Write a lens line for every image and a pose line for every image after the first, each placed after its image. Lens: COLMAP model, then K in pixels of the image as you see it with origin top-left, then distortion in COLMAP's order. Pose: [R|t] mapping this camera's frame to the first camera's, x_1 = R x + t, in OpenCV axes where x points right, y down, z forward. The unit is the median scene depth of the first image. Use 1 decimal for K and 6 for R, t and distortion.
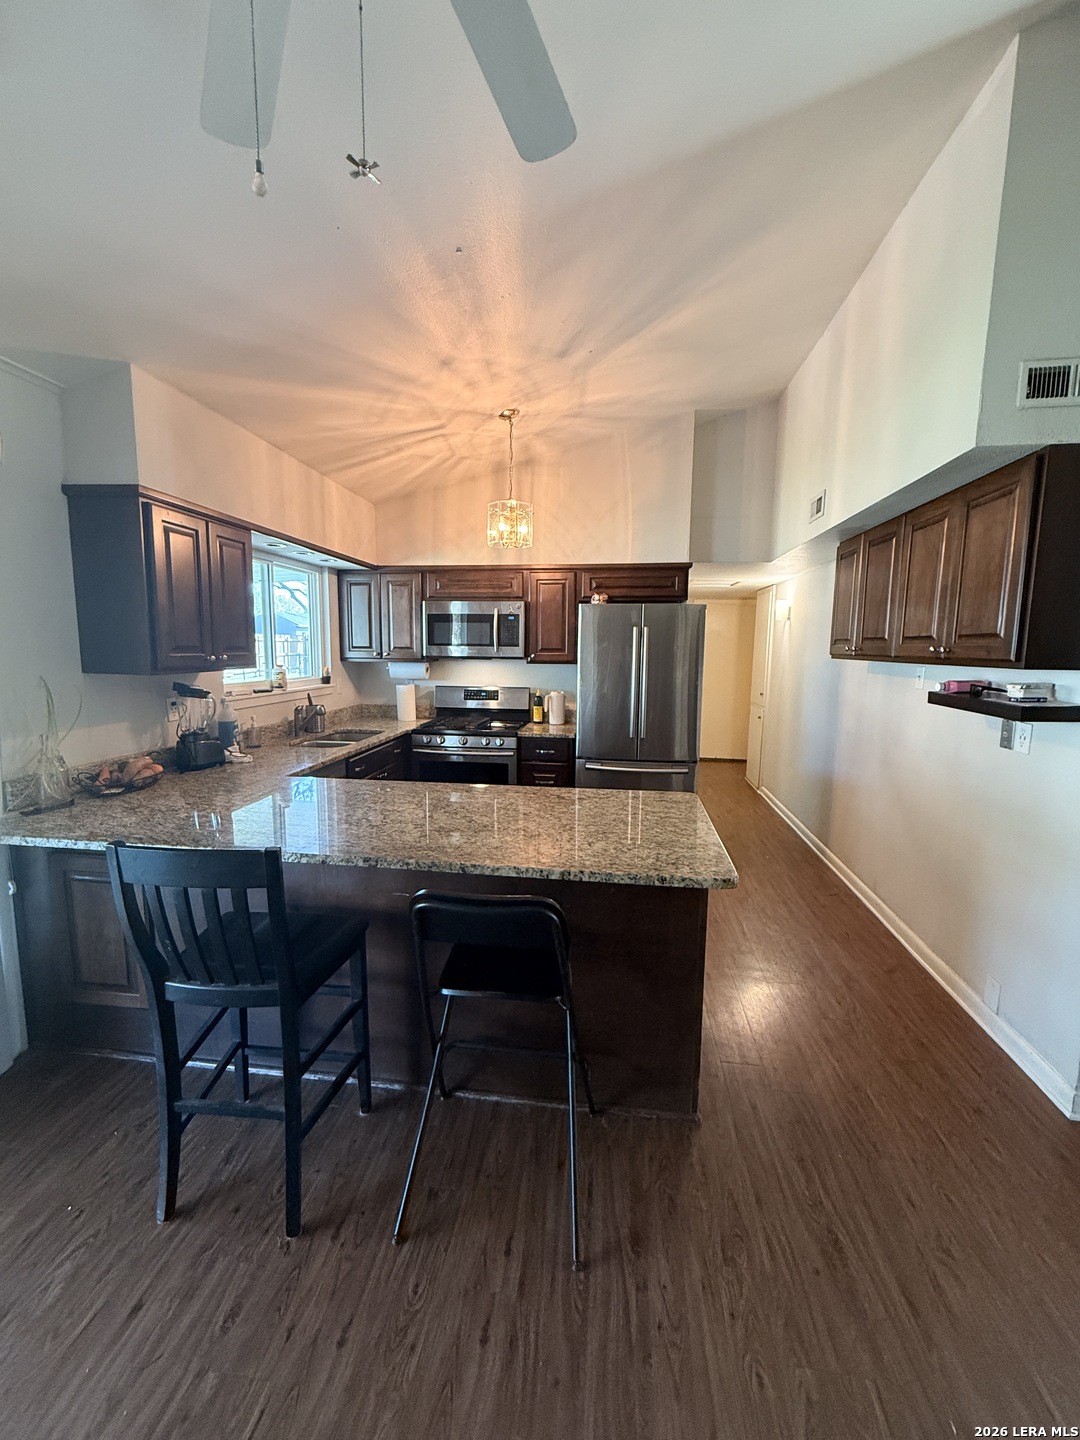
lens RADIAL K [[582.1, 0, 534.6], [0, 582.1, 719.6], [0, 0, 1]] dist [0.001076, 0.000259]
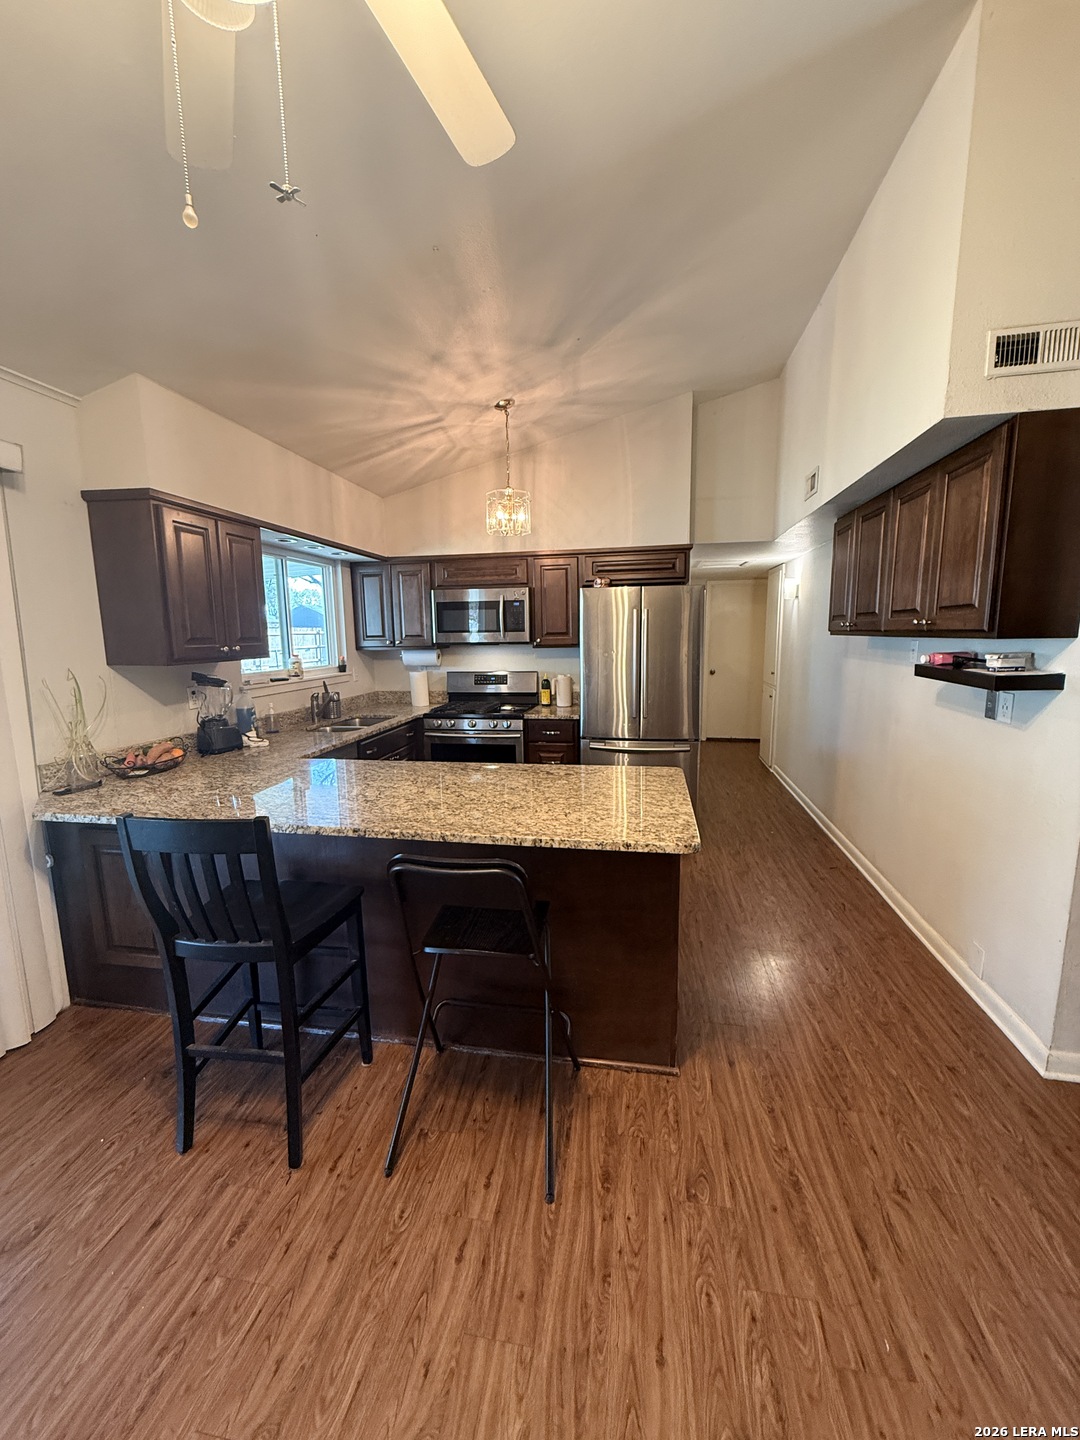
lens RADIAL K [[582.1, 0, 553.3], [0, 582.1, 721.2], [0, 0, 1]] dist [0.001076, 0.000259]
pose [[0.998573, -0.019049, -0.049885, 0.116630], [0.020198, 0.999540, 0.022628, 0.018142], [0.049431, -0.023604, 0.998499, -0.049219]]
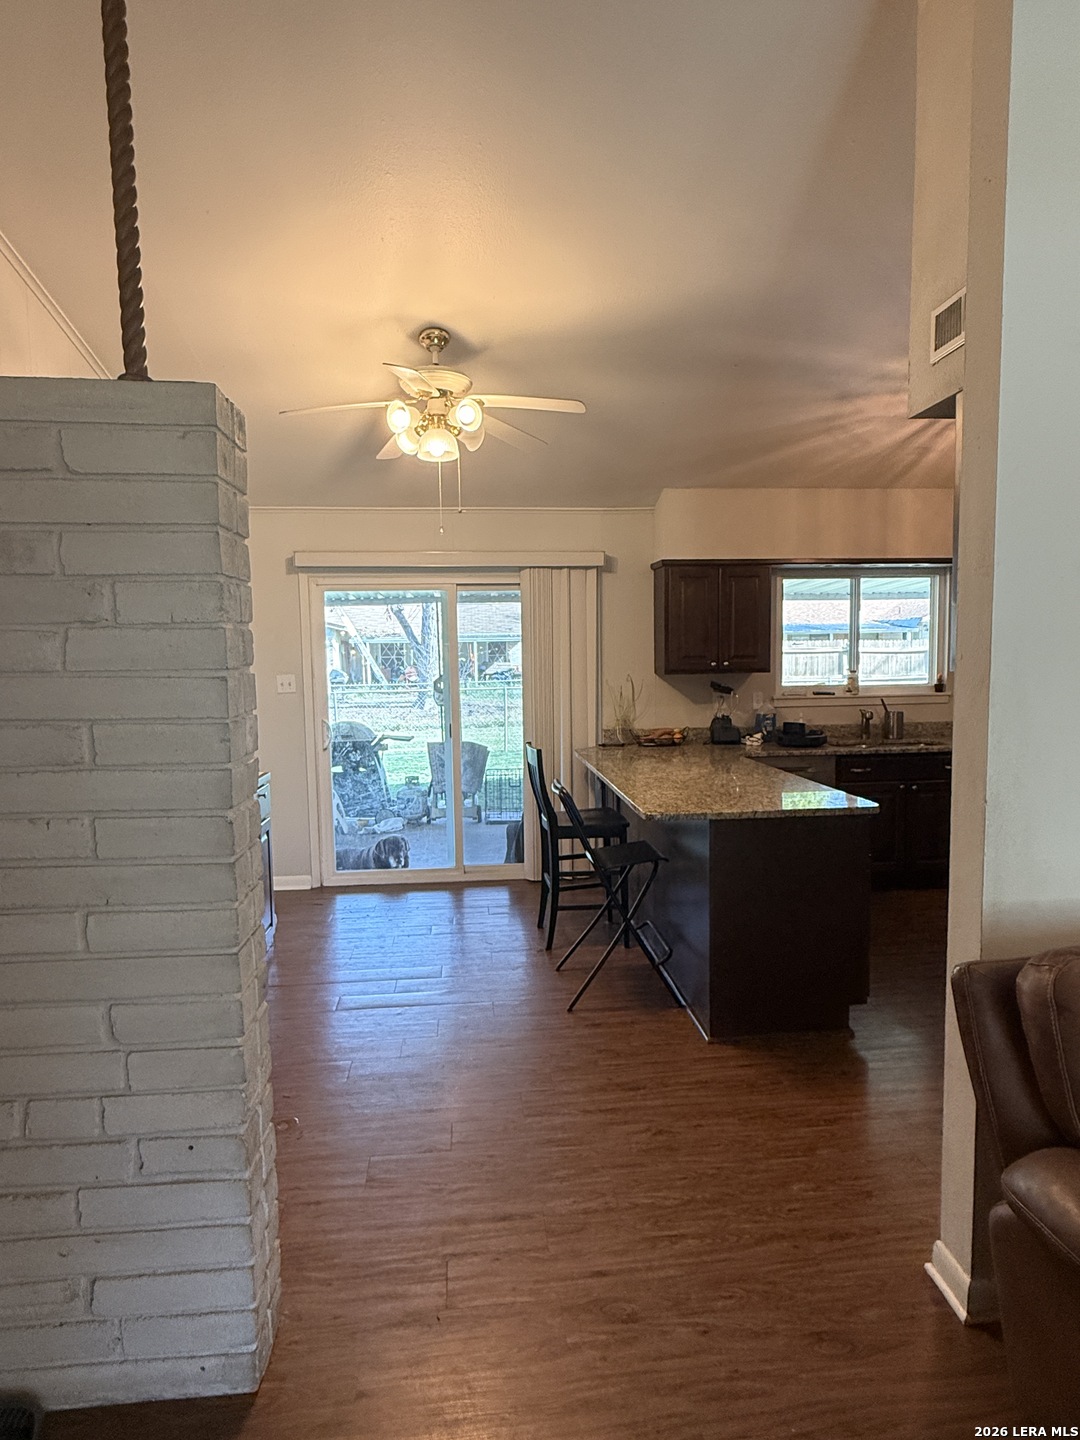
lens RADIAL K [[840.2, 0, 539.5], [0, 840.2, 722.0], [0, 0, 1]] dist [-0.000855, -0.000028]
pose [[0.226613, 0.065405, -0.971786, 1.494208], [-0.103796, 0.993683, 0.042674, -0.010963], [0.968438, 0.091197, 0.231971, 0.141405]]
